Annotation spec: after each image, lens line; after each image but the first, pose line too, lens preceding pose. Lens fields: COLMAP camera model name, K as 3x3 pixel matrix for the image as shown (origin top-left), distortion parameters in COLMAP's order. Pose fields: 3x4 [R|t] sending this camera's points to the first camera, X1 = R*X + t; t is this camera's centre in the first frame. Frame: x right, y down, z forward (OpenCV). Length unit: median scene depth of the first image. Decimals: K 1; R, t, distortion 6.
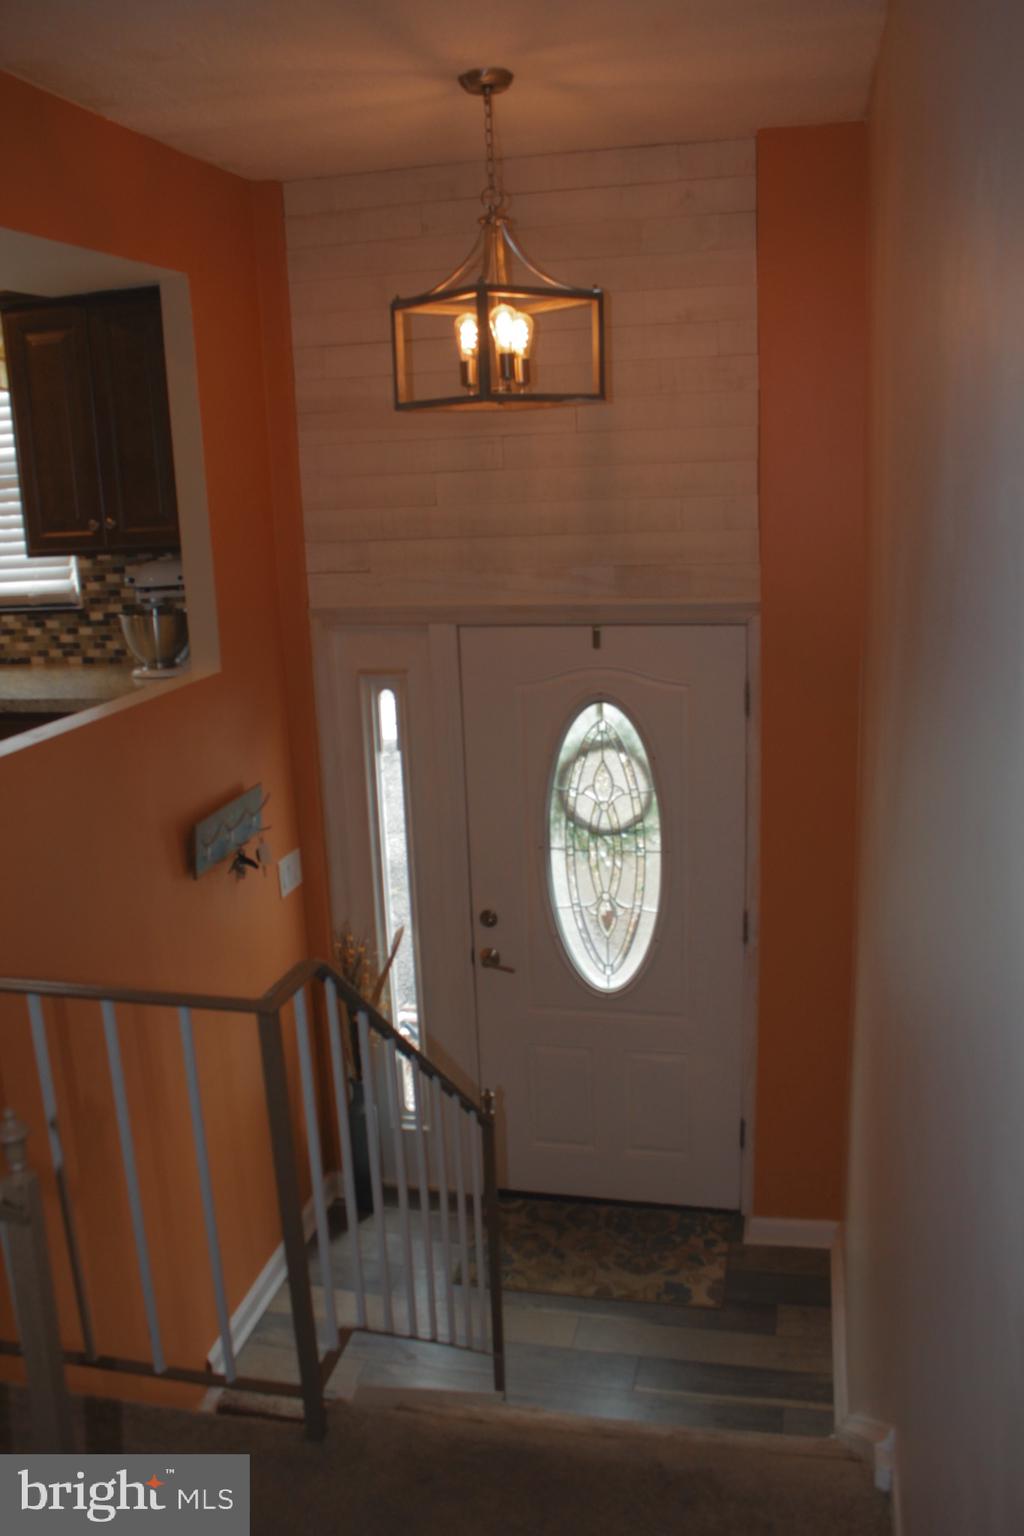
lens RADIAL K [[1286.7, 0, 513.7], [0, 1286.7, 737.3], [0, 0, 1]] dist [-0.161736, 0.145512]
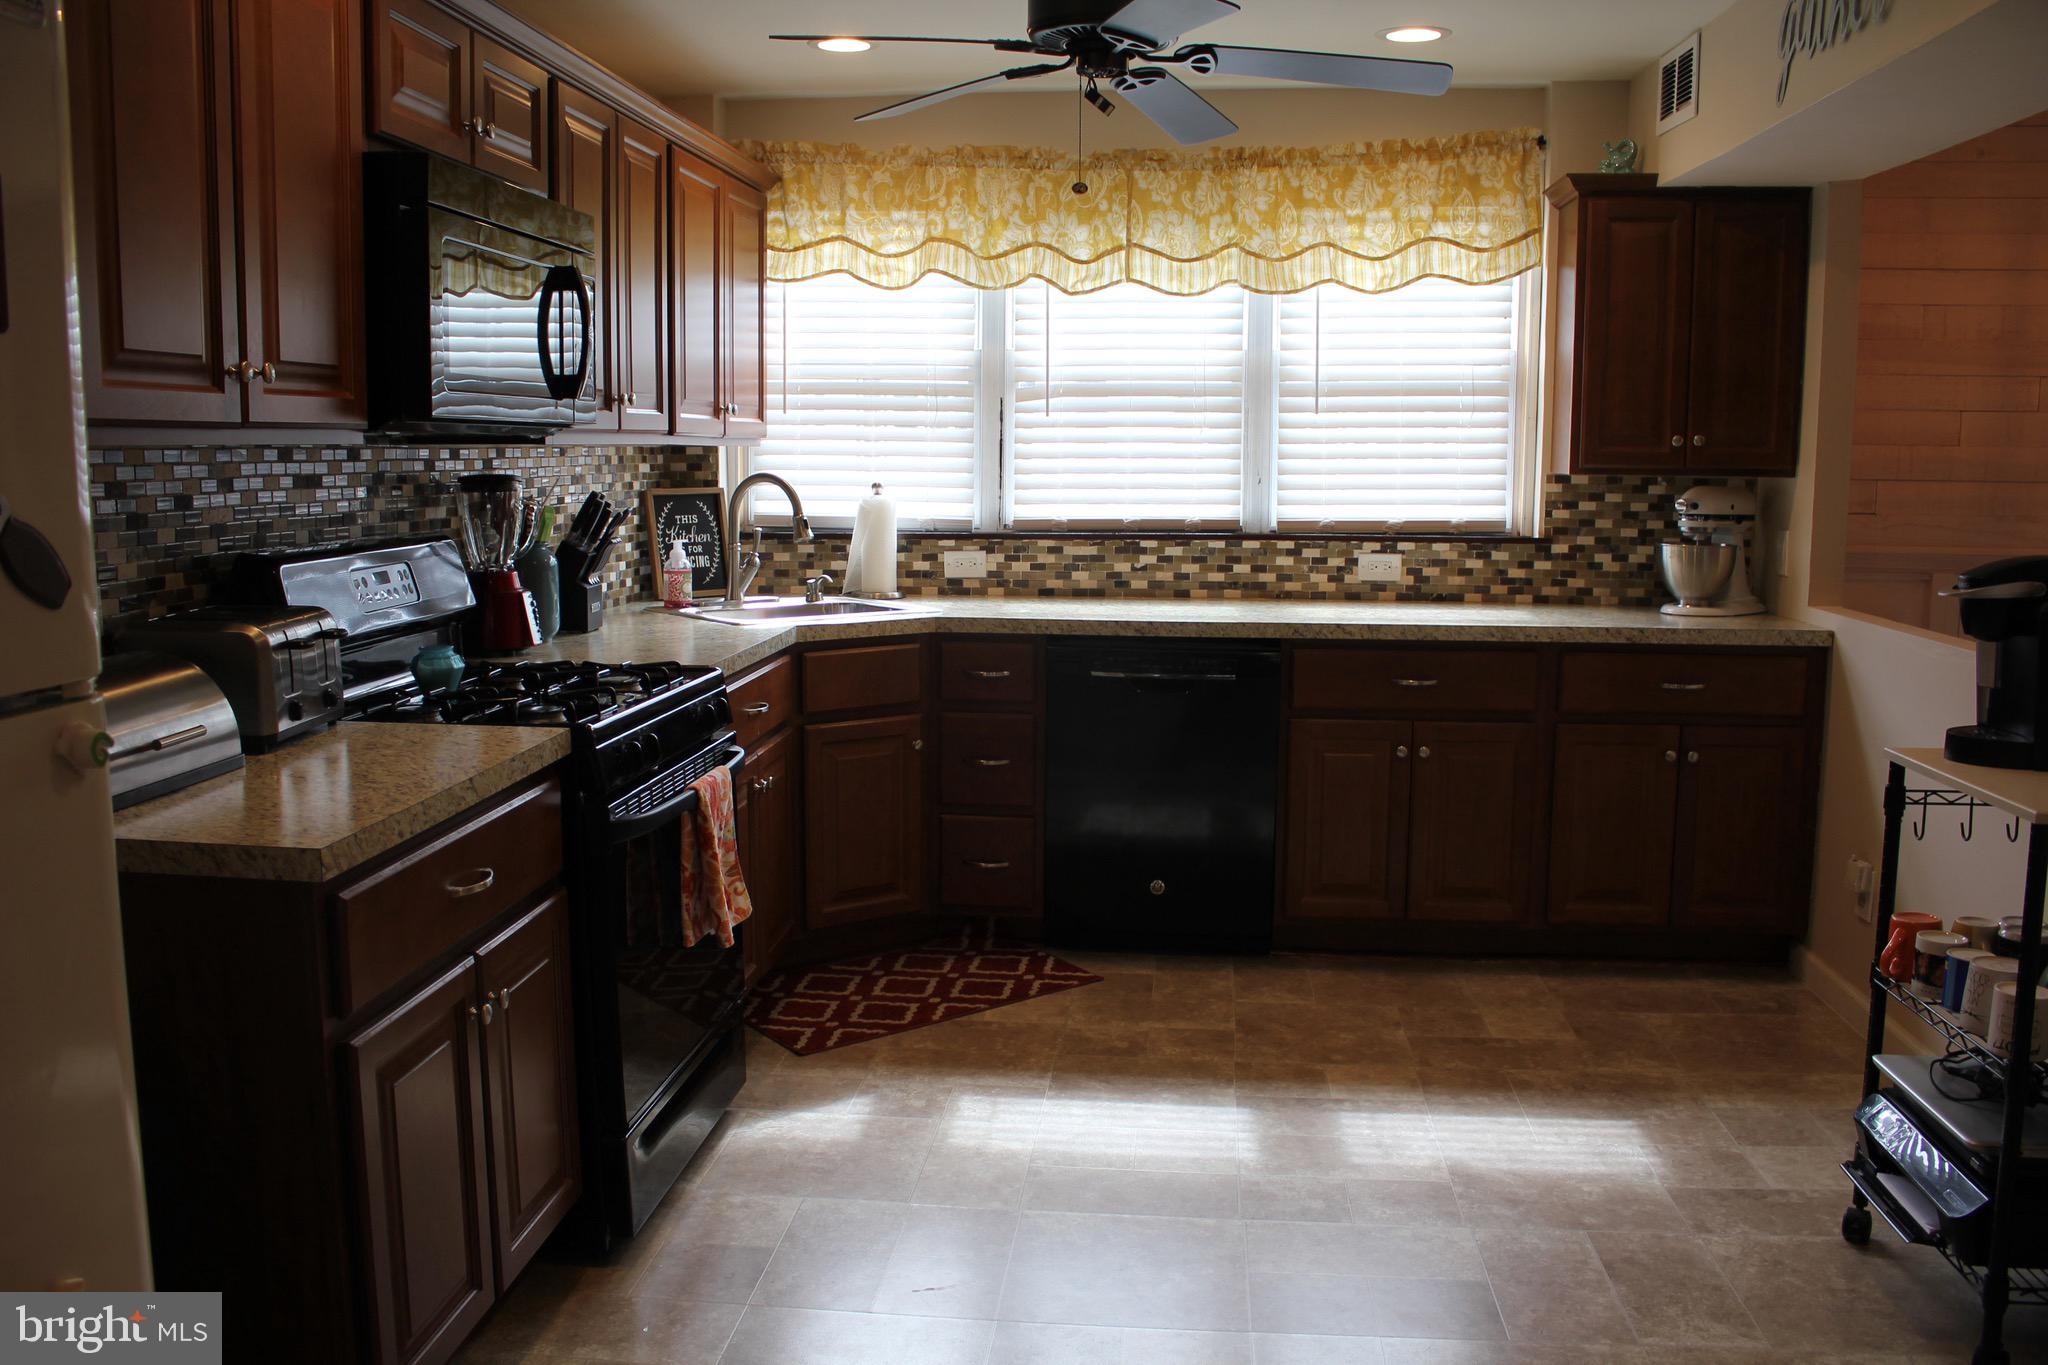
lens RADIAL K [[1715.6, 0, 1024.0], [0, 1715.6, 682.5], [0, 0, 1]] dist [-0.161736, 0.145512]
pose [[0.991981, 0.028705, 0.123085, -0.836383], [-0.019119, 0.996741, -0.078364, 0.093791], [-0.124934, 0.075382, 0.989297, -0.092890]]
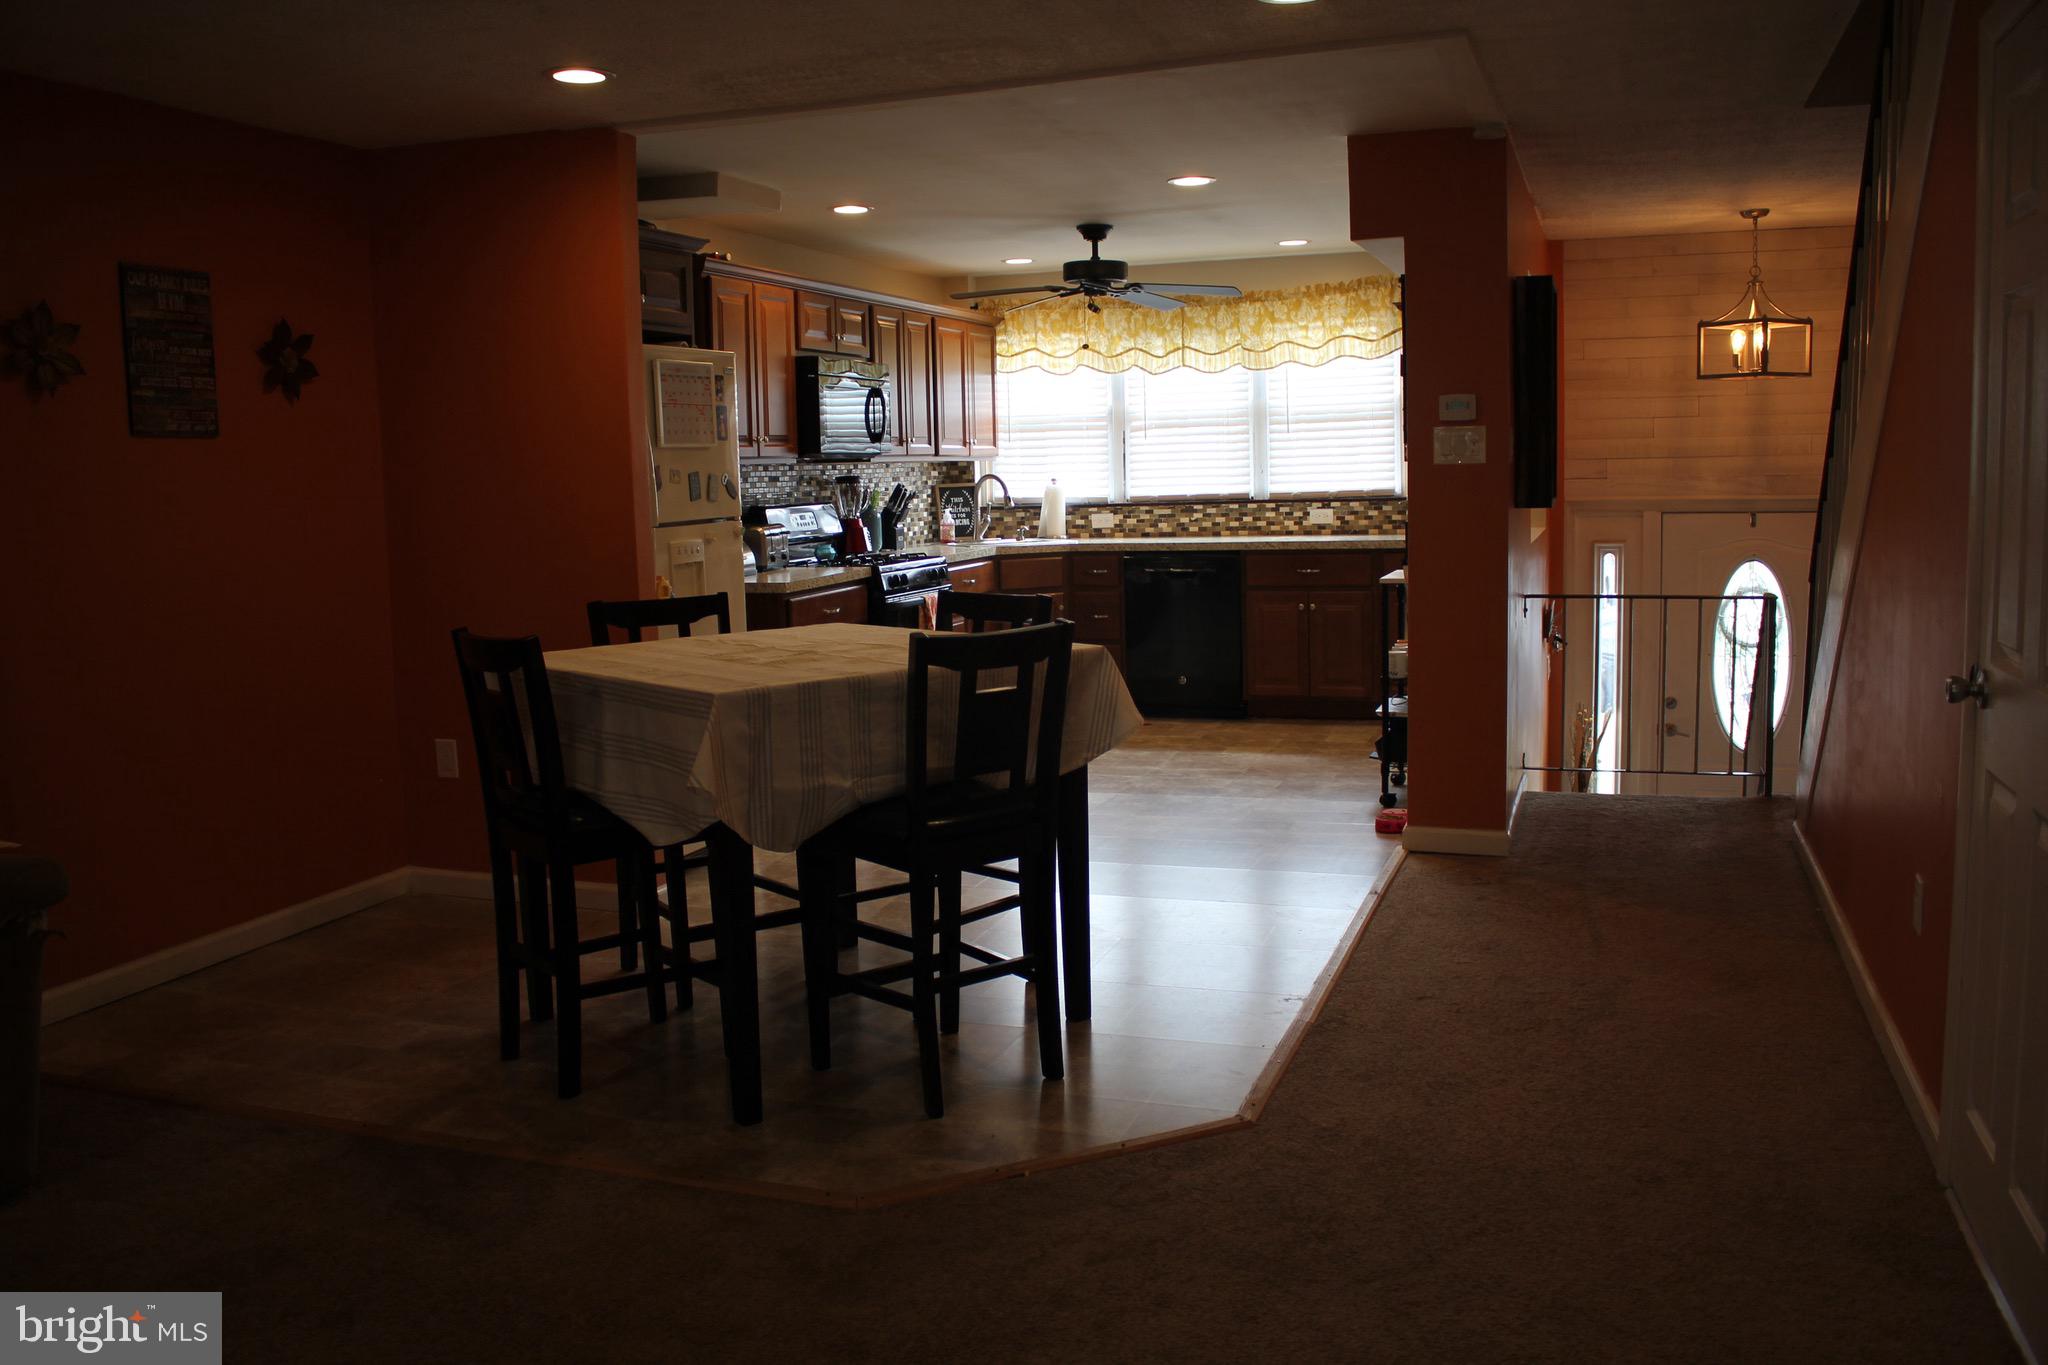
lens RADIAL K [[1715.6, 0, 1024.0], [0, 1715.6, 682.5], [0, 0, 1]] dist [-0.161736, 0.145512]
pose [[0.993574, 0.026956, -0.109929, -0.581611], [-0.035932, 0.996106, -0.080506, 0.313144], [0.107331, 0.083939, 0.990674, -1.119793]]
